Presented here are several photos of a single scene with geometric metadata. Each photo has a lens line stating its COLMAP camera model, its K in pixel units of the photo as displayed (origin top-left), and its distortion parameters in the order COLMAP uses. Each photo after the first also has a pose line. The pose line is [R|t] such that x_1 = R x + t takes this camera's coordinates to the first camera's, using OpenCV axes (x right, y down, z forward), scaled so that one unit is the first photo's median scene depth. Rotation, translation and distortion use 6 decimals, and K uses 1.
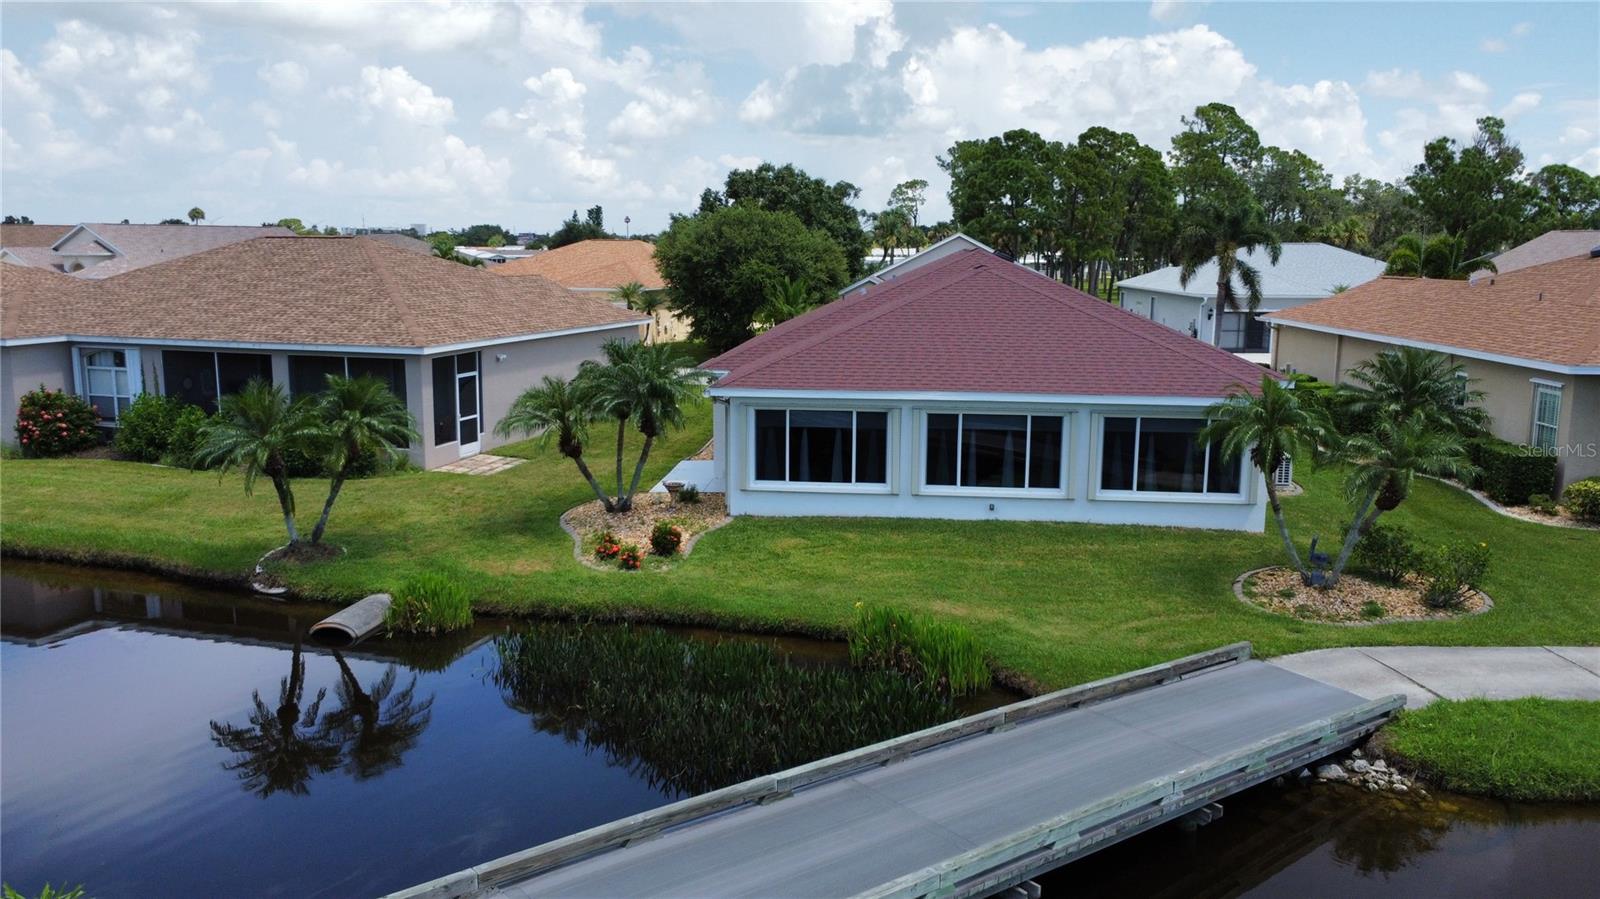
lens RADIAL K [[1218.5, 0, 800.0], [0, 1218.5, 449.5], [0, 0, 1]] dist [0.005782, -0.008617]
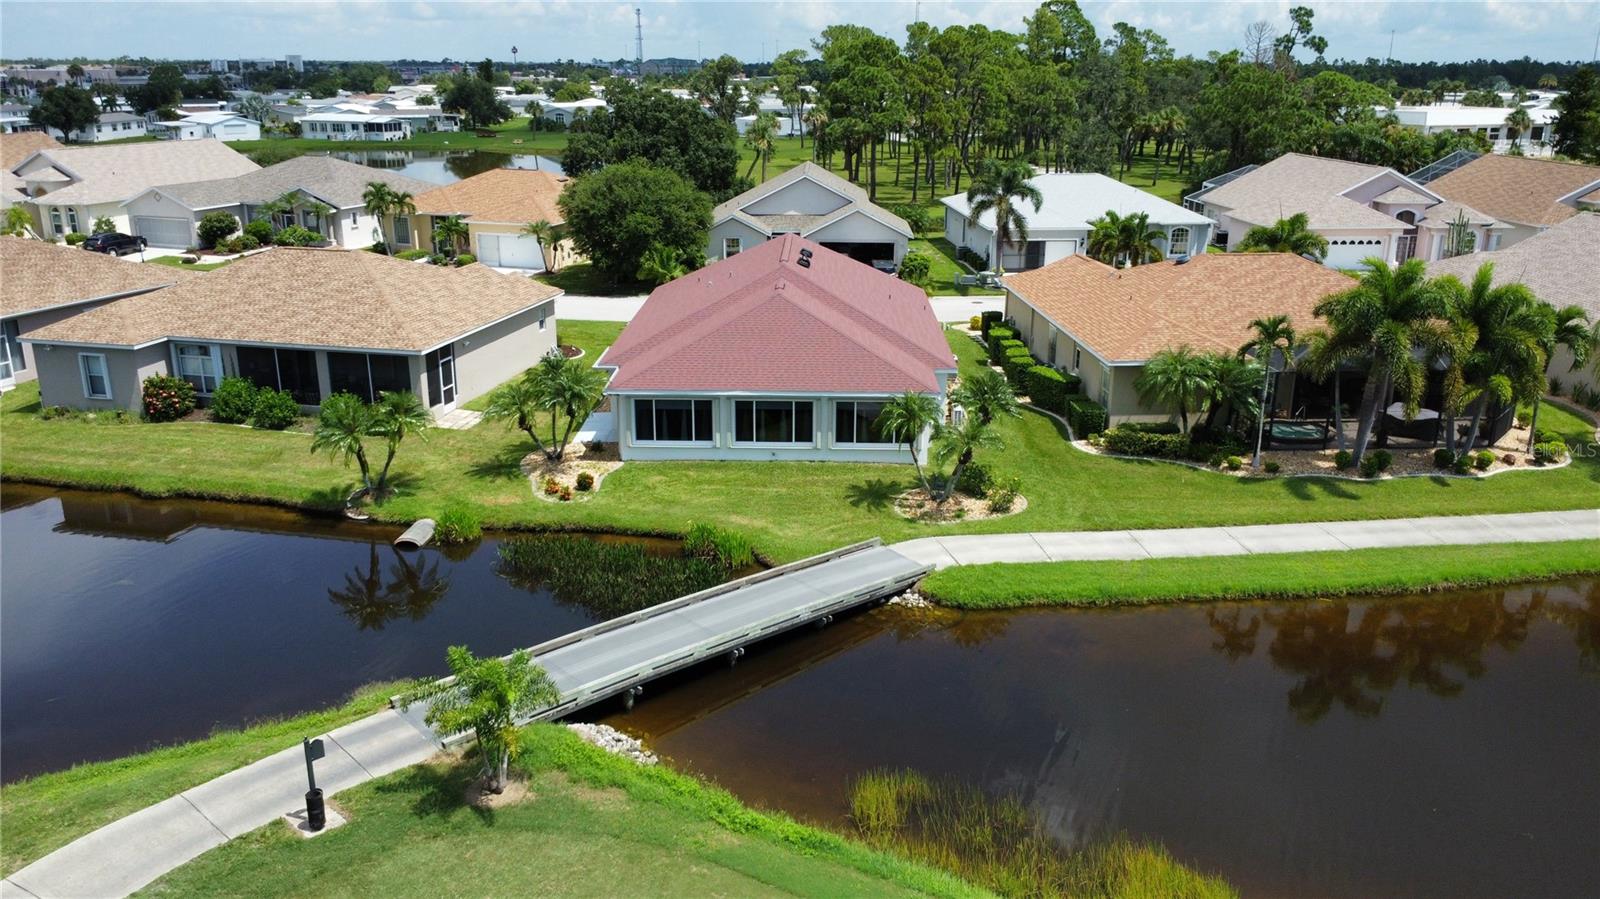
lens RADIAL K [[1218.5, 0, 800.0], [0, 1218.5, 449.5], [0, 0, 1]] dist [0.005782, -0.008617]
pose [[0.996681, -0.027507, 0.076614, 0.062315], [0.016606, 0.990089, 0.139456, -0.200800], [-0.079691, -0.137721, 0.987260, -0.718022]]
